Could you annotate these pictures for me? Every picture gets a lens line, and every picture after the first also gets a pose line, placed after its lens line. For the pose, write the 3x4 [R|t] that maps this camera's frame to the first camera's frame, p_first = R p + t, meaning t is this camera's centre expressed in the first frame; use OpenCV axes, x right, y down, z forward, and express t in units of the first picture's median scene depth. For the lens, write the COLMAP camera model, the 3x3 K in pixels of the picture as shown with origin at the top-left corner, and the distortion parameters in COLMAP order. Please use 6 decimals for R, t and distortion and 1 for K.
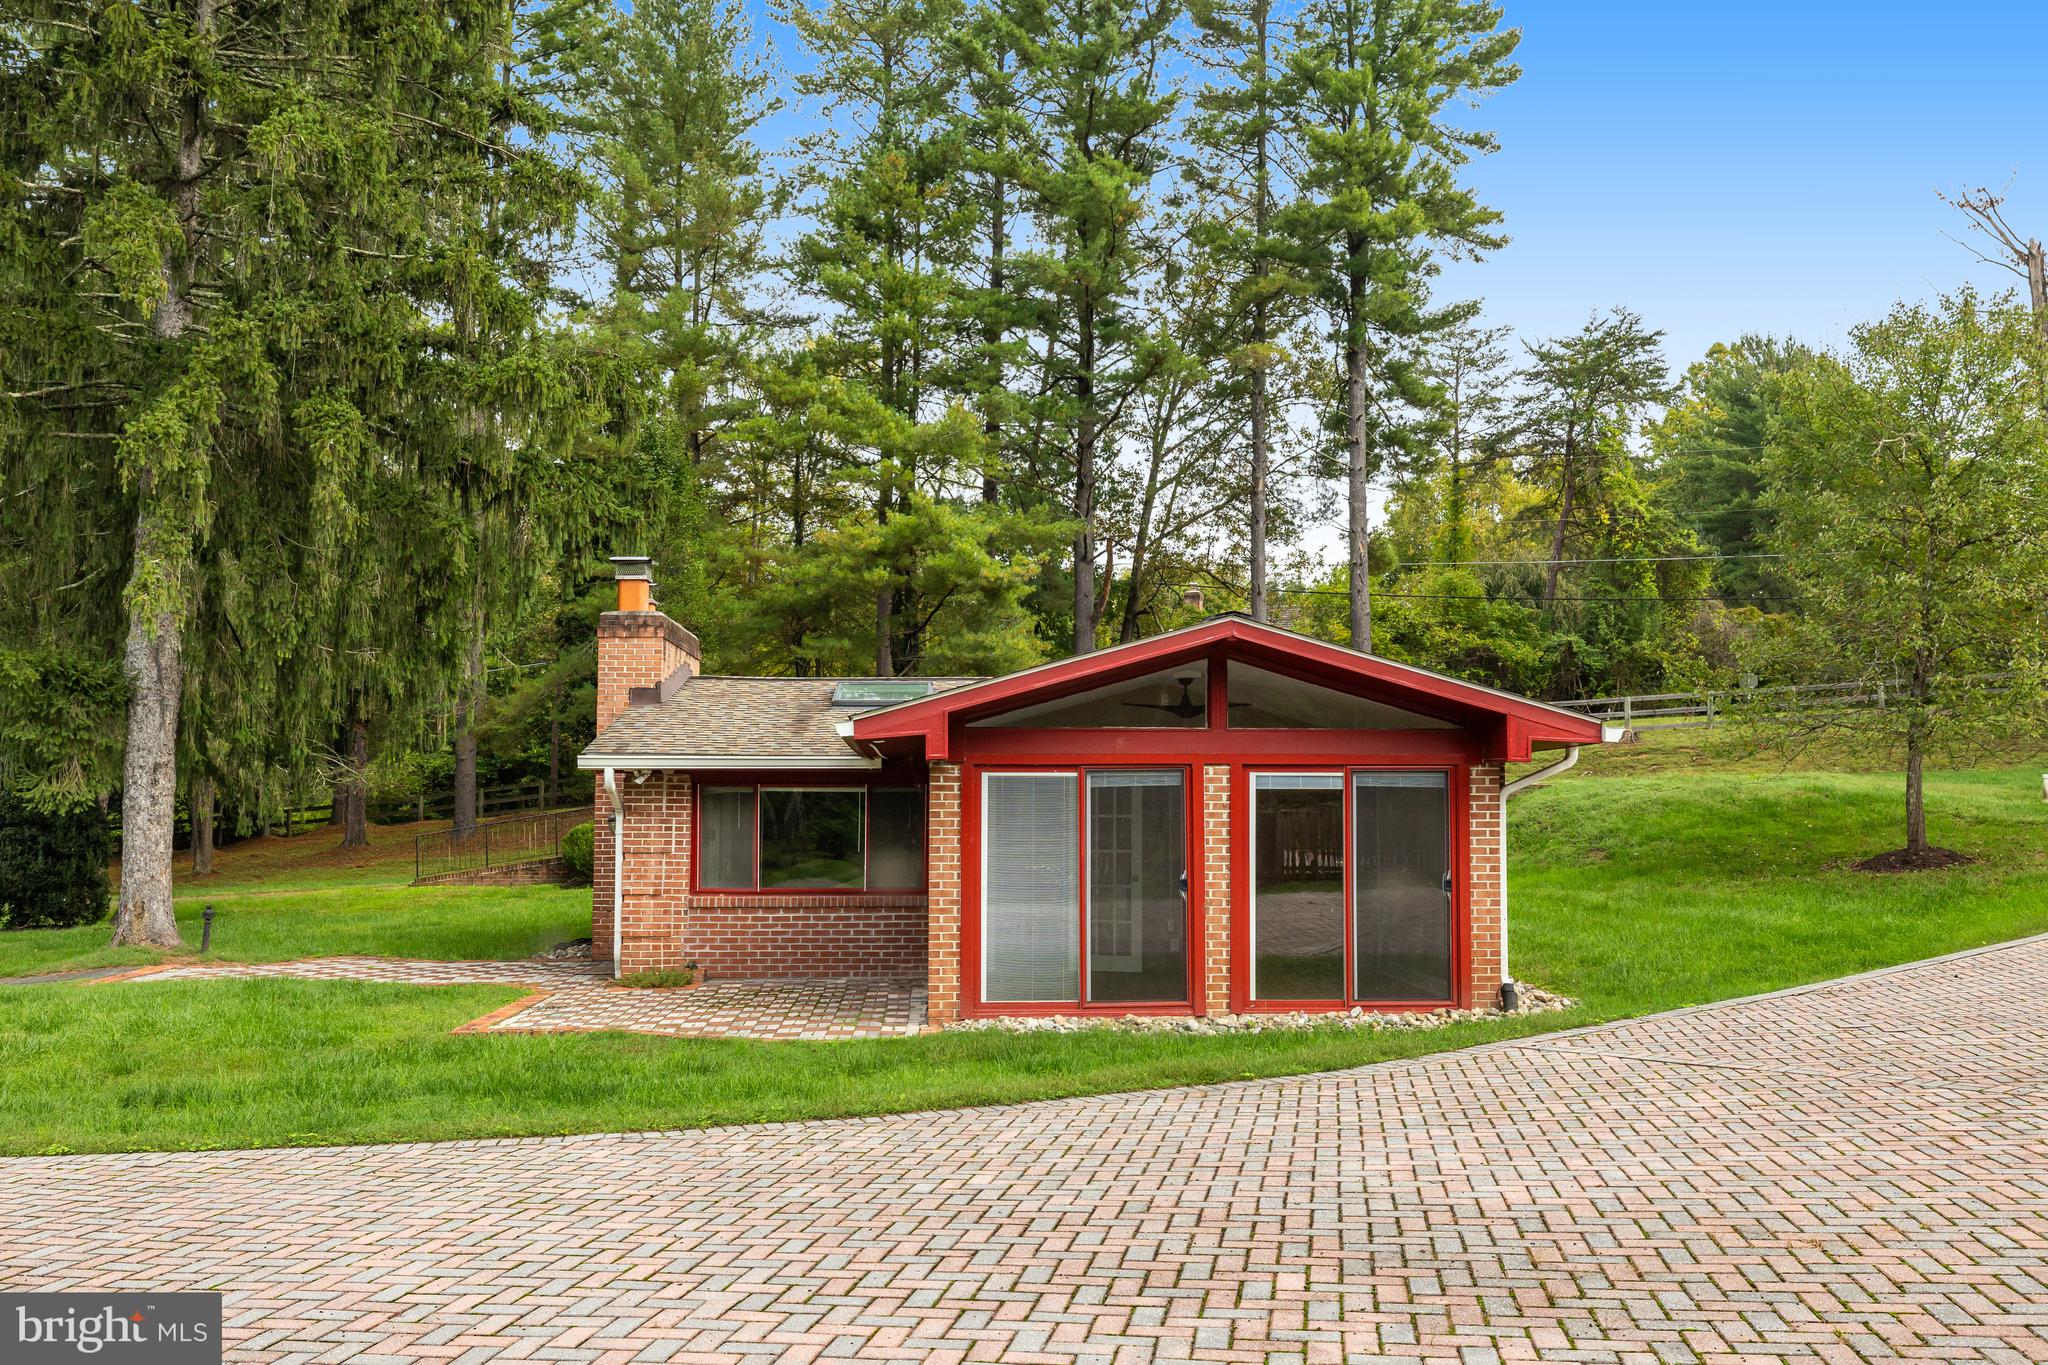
lens RADIAL K [[1687.2, 0, 1024.0], [0, 1687.2, 682.5], [0, 0, 1]] dist [0.007063, 0.005075]
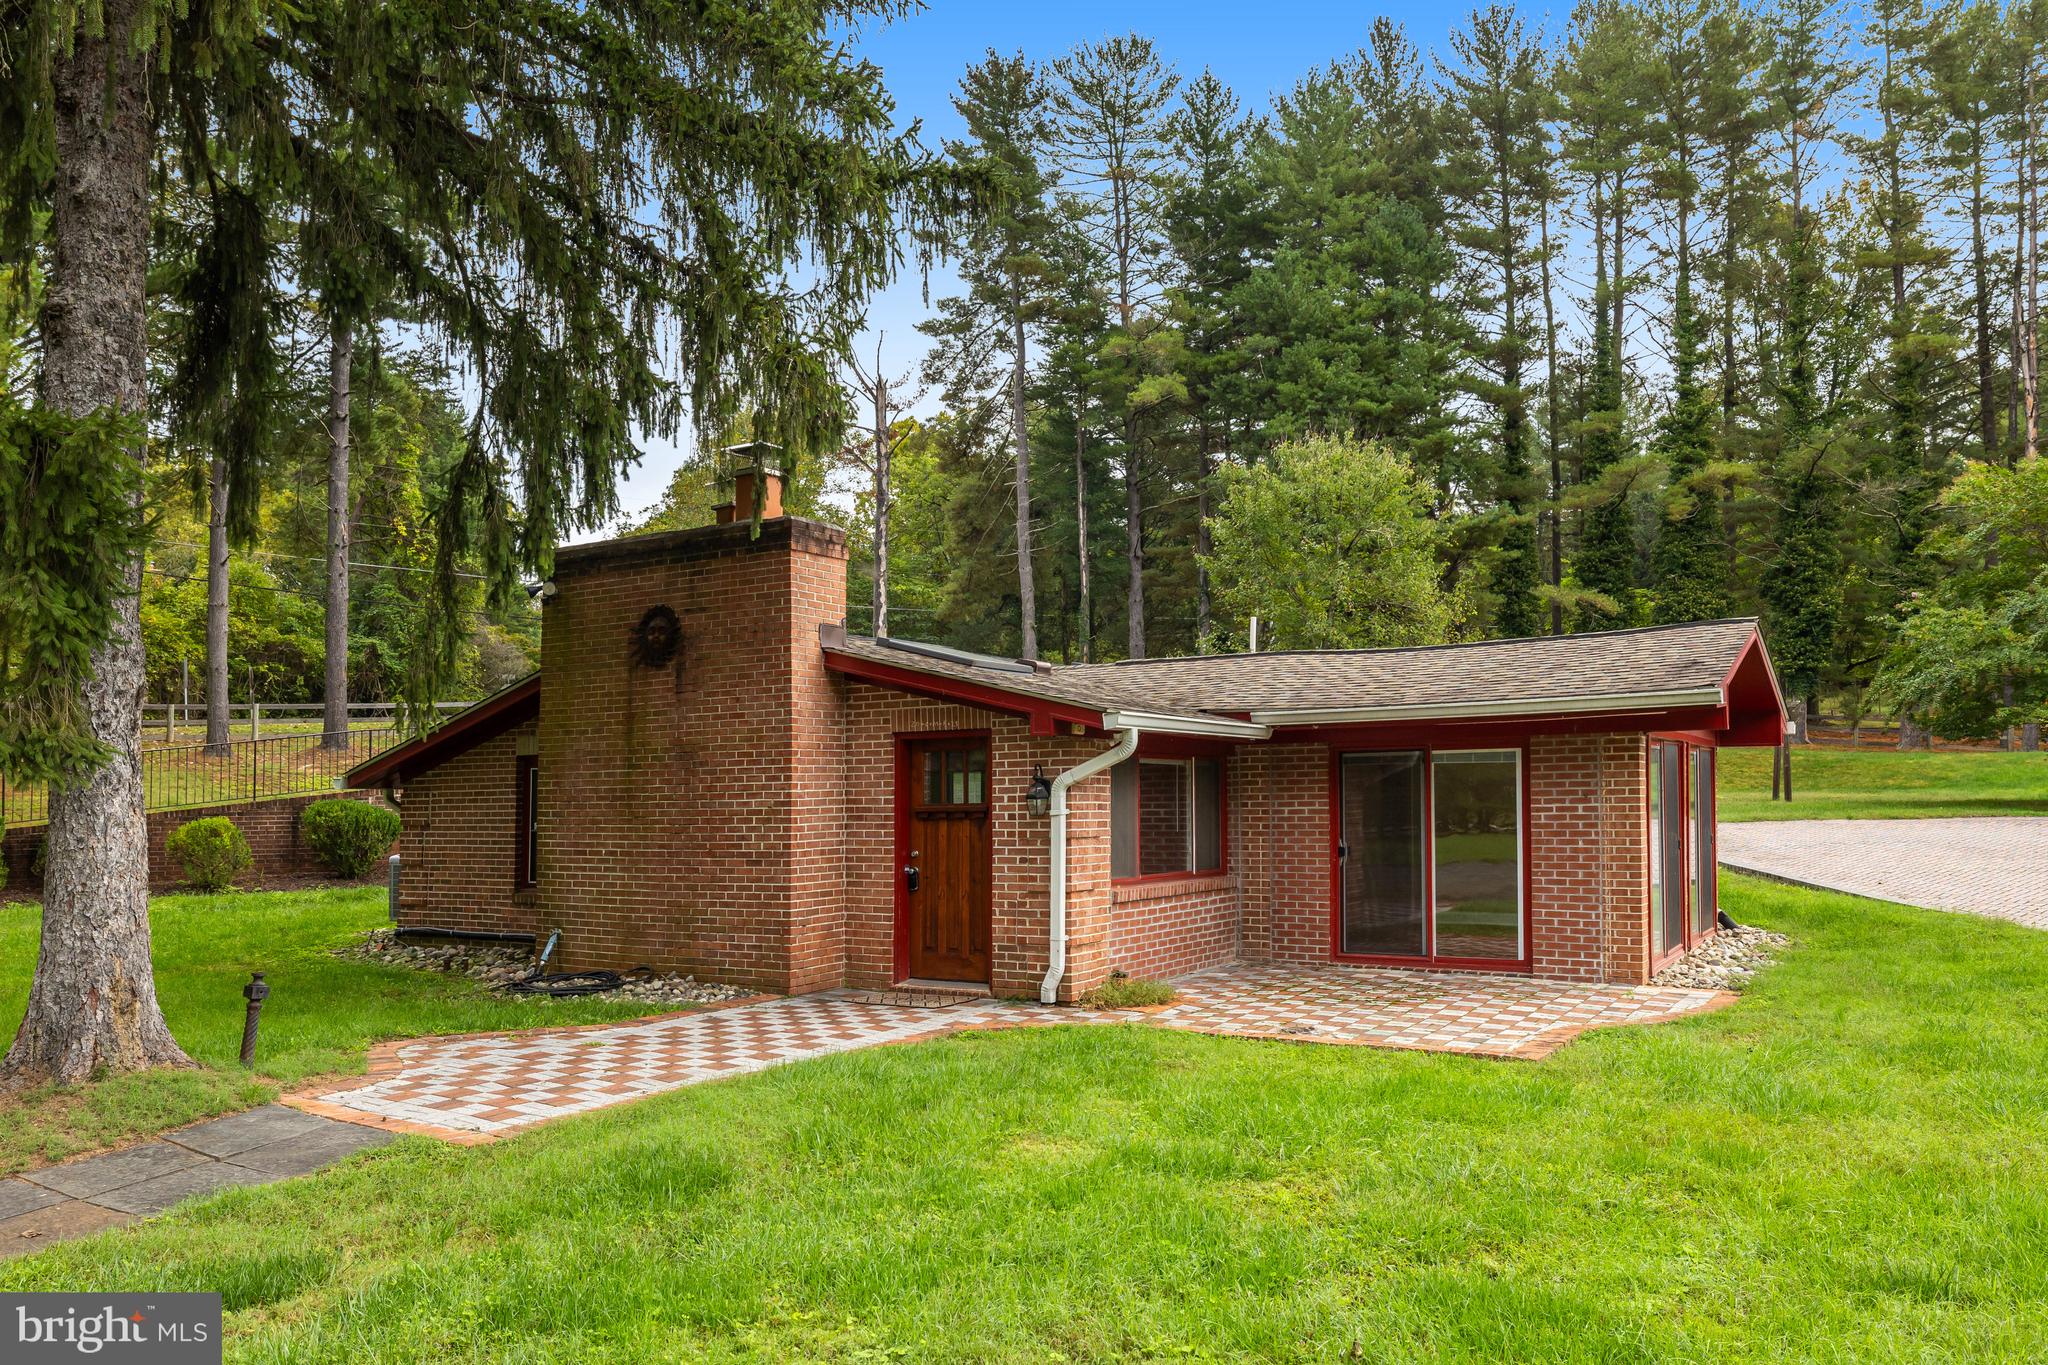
lens RADIAL K [[1484.8, 0, 1024.0], [0, 1484.8, 682.5], [0, 0, 1]] dist [-0.002267, -0.001413]
pose [[0.567816, 0.057897, 0.821117, -0.811540], [-0.048850, 0.998135, -0.036598, 0.055228], [-0.821705, -0.019331, 0.569585, 0.628039]]
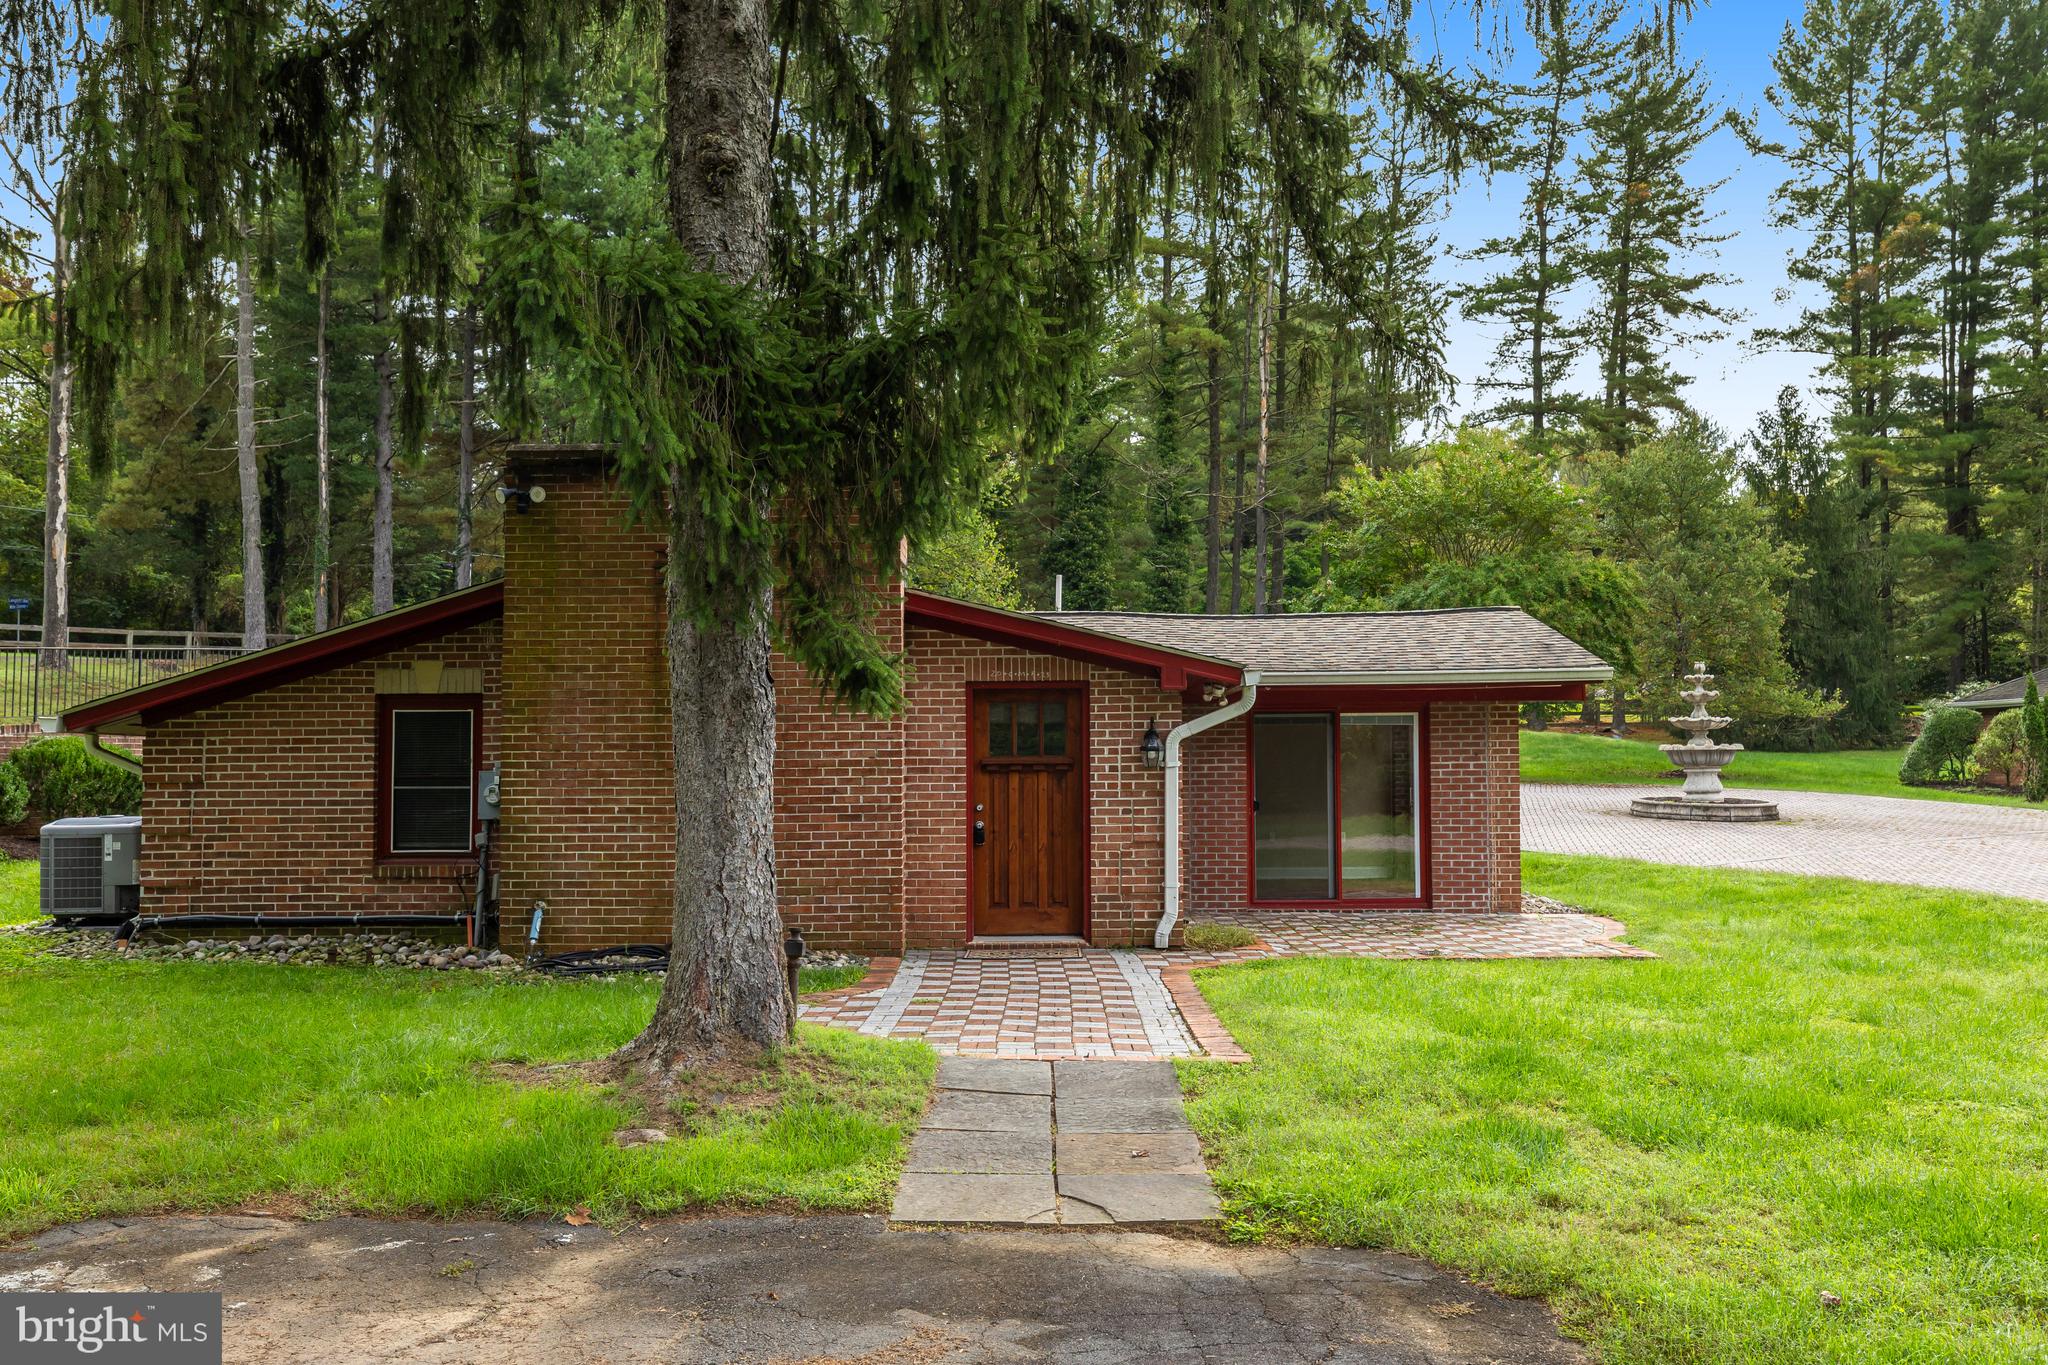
lens RADIAL K [[1766.5, 0, 1024.0], [0, 1766.5, 682.5], [0, 0, 1]] dist [-0.004516, -0.003489]
pose [[0.045230, 0.047047, 0.997868, -1.077205], [-0.067431, 0.996756, -0.043938, 0.091578], [-0.996698, -0.065300, 0.048255, 1.030074]]
